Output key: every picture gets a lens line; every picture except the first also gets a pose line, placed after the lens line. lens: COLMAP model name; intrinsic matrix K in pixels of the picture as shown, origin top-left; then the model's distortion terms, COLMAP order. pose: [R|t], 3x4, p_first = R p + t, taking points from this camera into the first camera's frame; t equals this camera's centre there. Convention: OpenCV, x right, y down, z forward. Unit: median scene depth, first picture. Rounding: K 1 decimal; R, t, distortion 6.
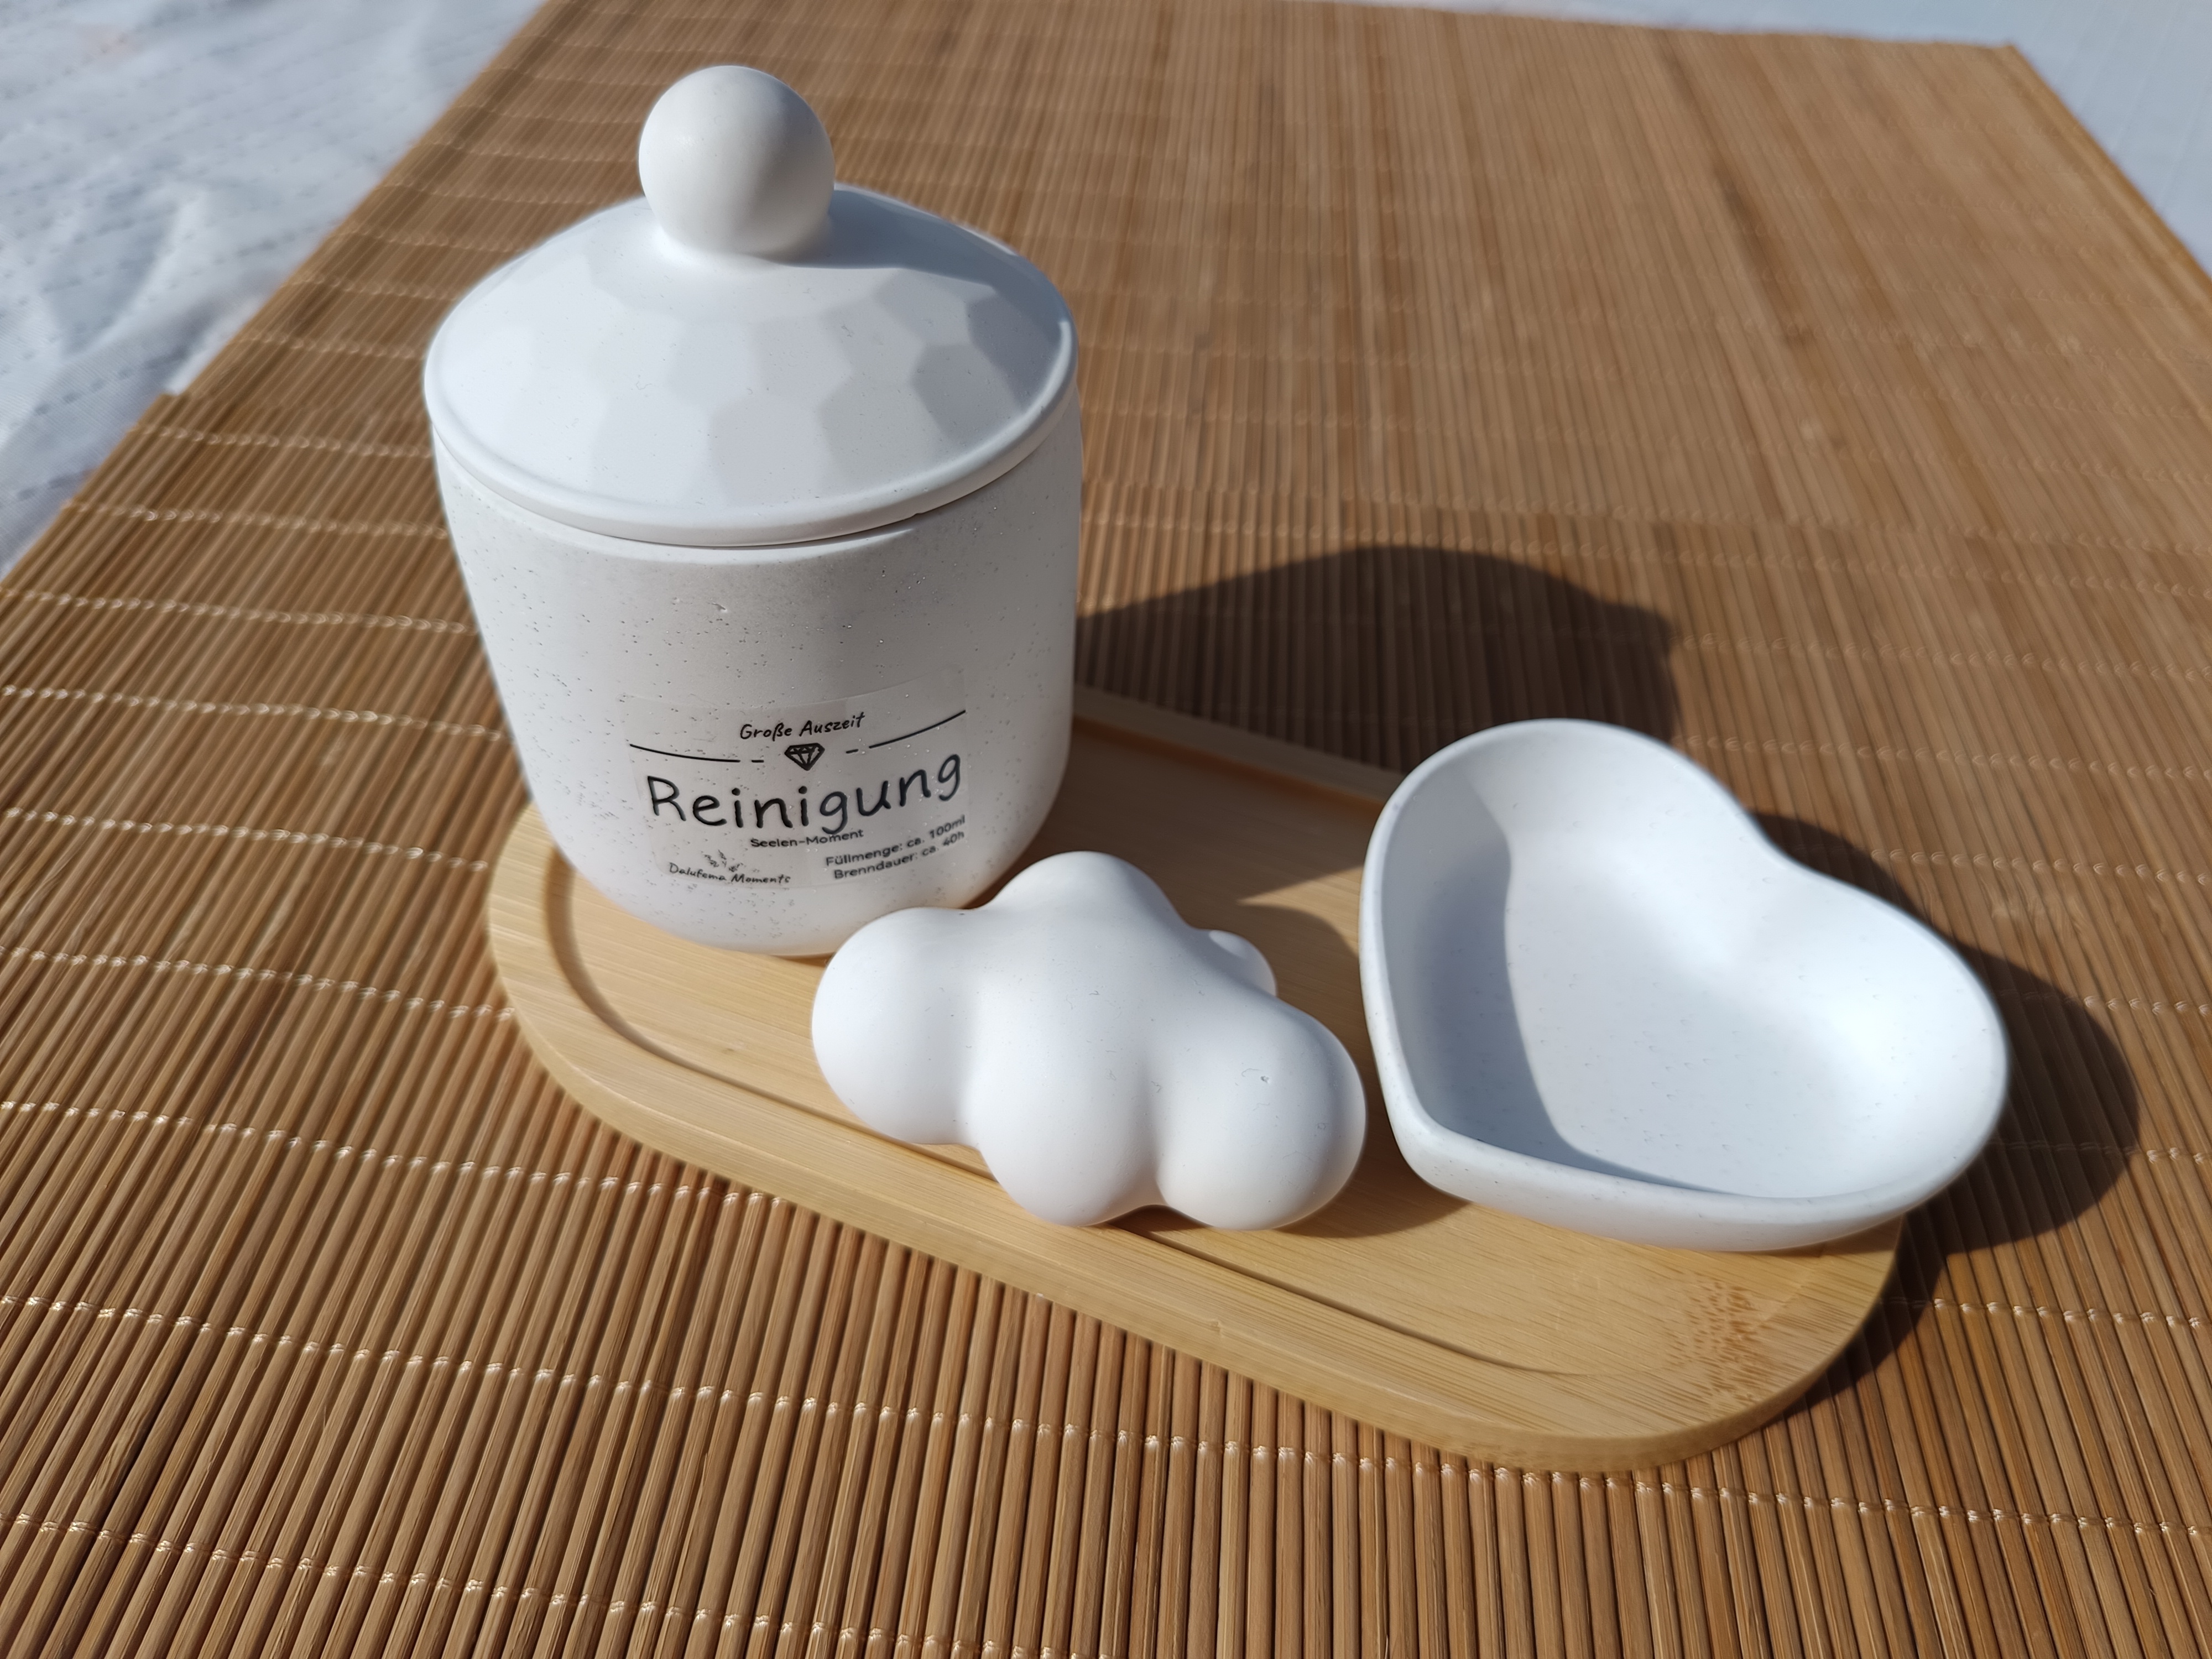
lens RADIAL K [[1610.5, 0, 1102.0], [0, 1610.5, 913.0], [0, 0, 1]] dist [-0.012418, -0.015006]
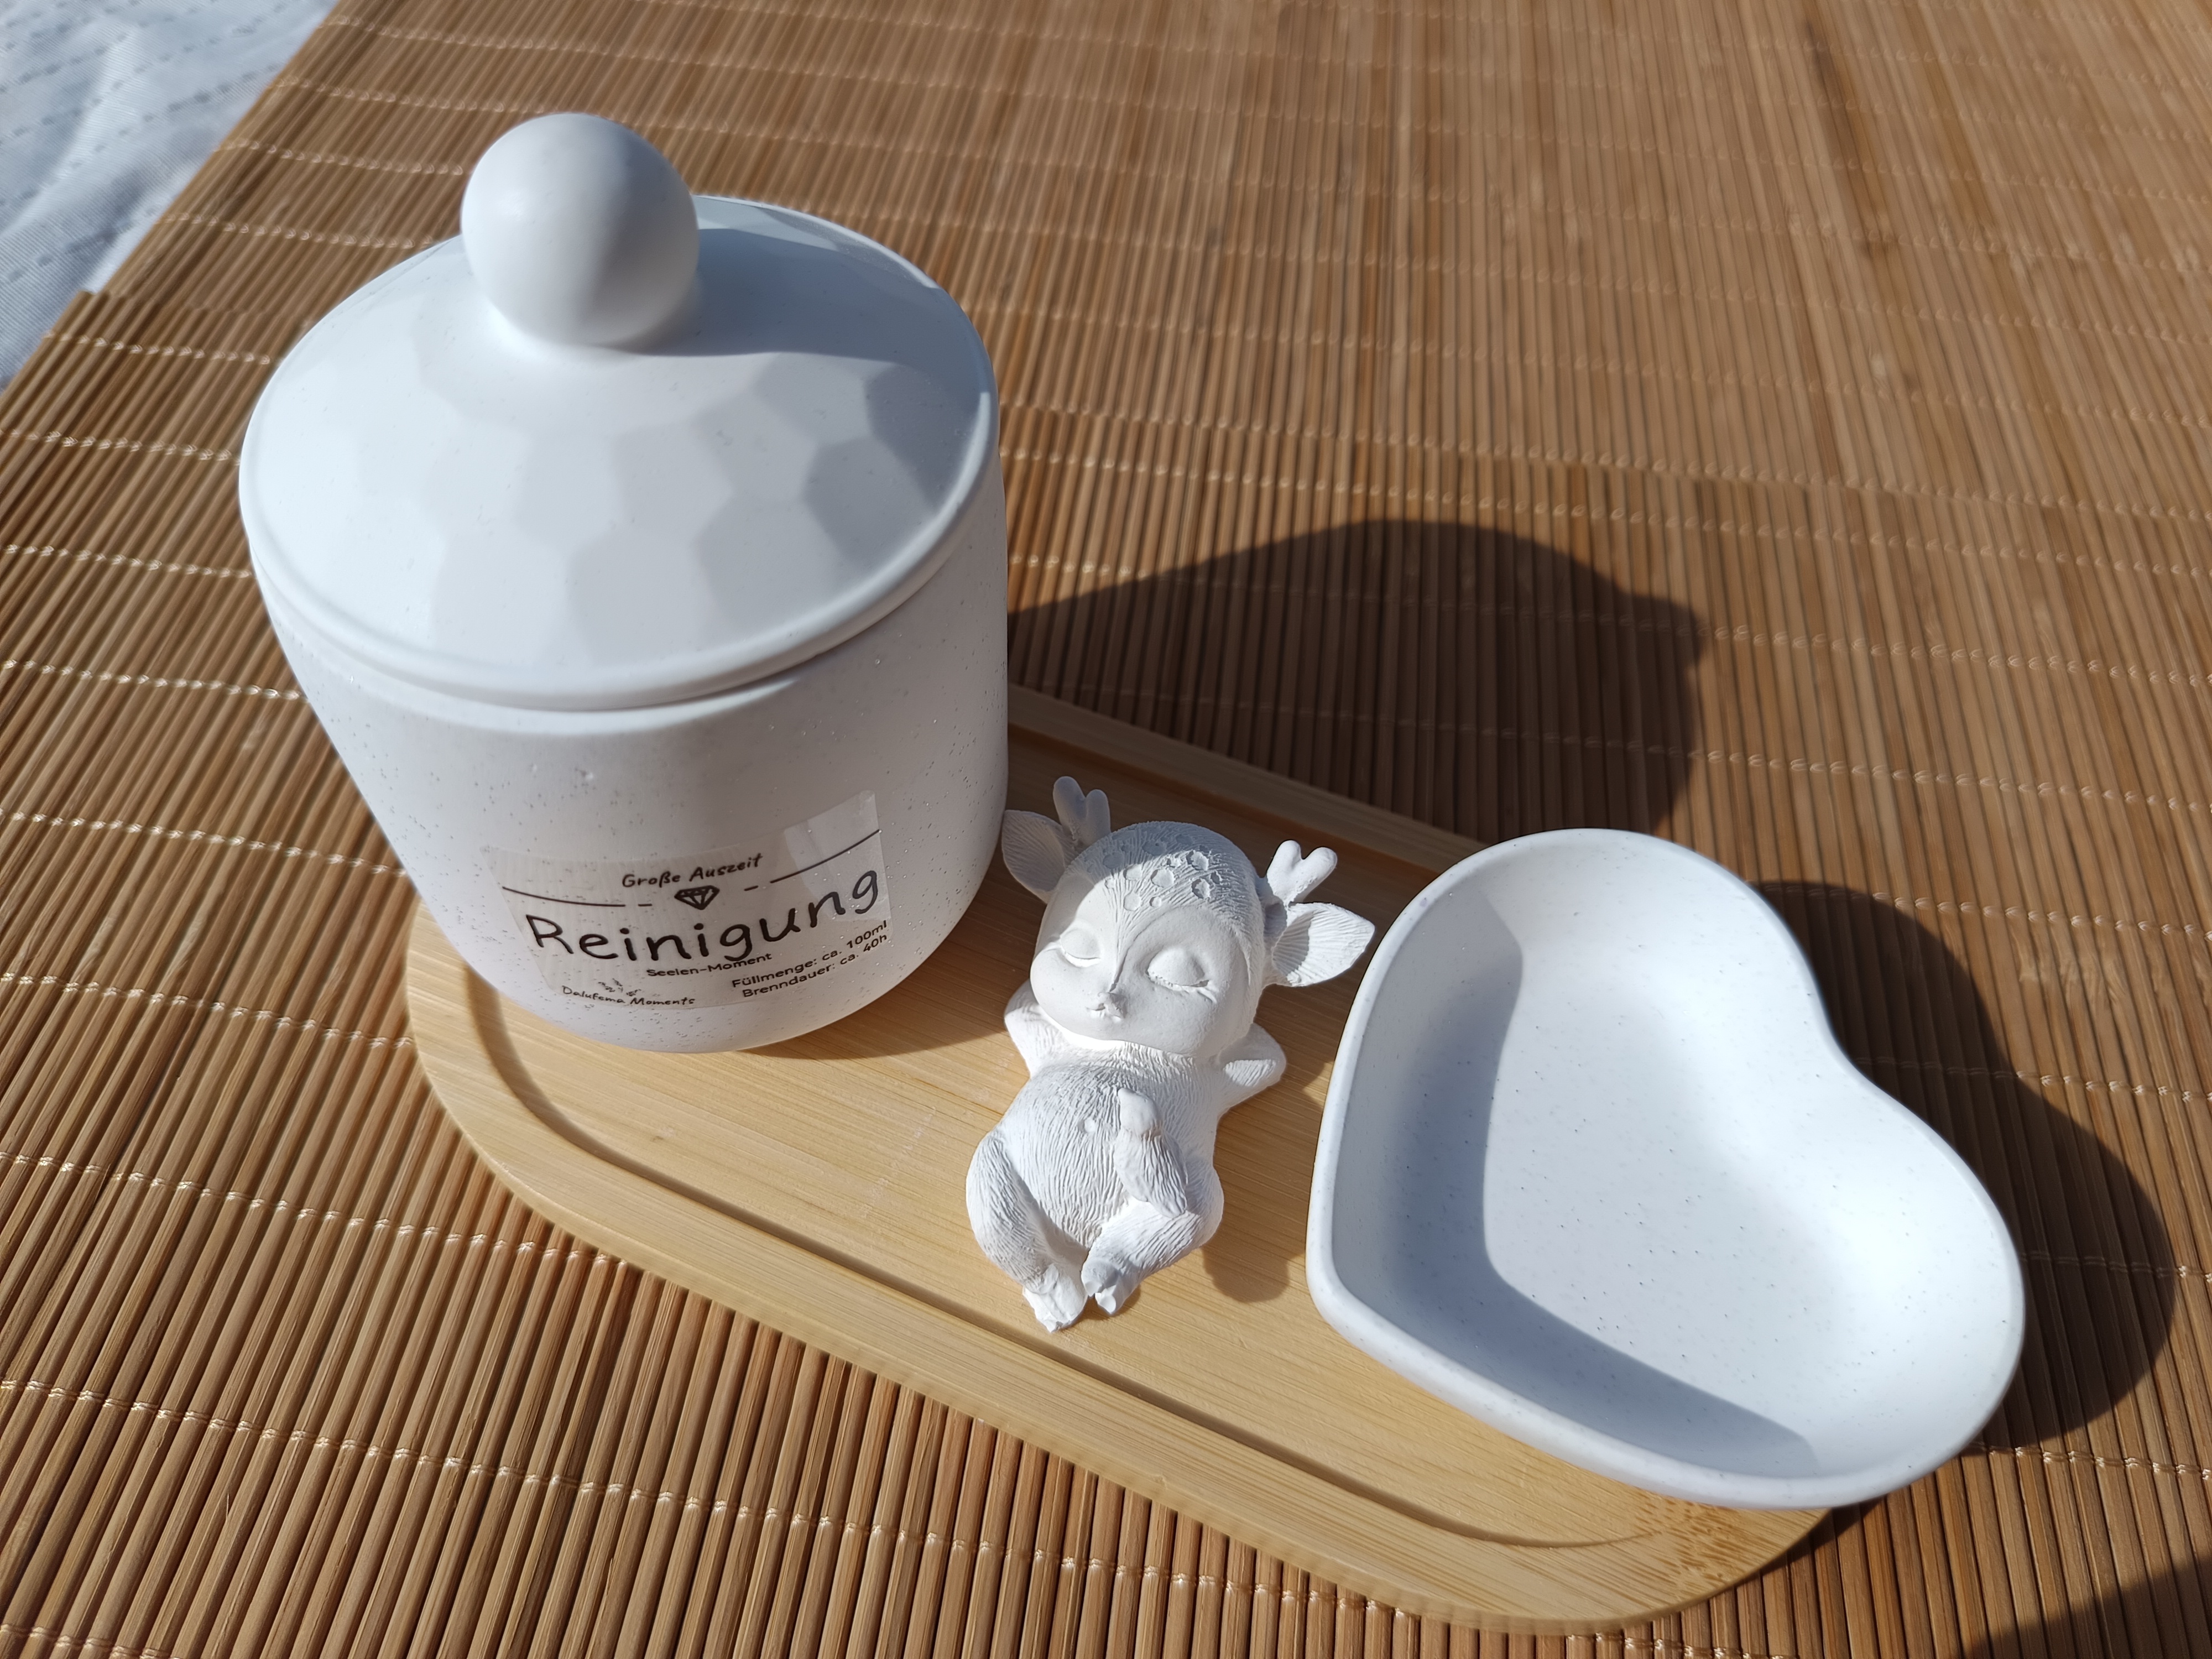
lens RADIAL K [[1594.1, 0, 1079.3], [0, 1594.1, 928.8], [0, 0, 1]] dist [-0.019570, -0.002988]
pose [[0.998918, 0.035470, -0.030068, 0.034028], [-0.030746, 0.988929, 0.145167, -0.122285], [0.034884, -0.144085, 0.988950, 0.069494]]
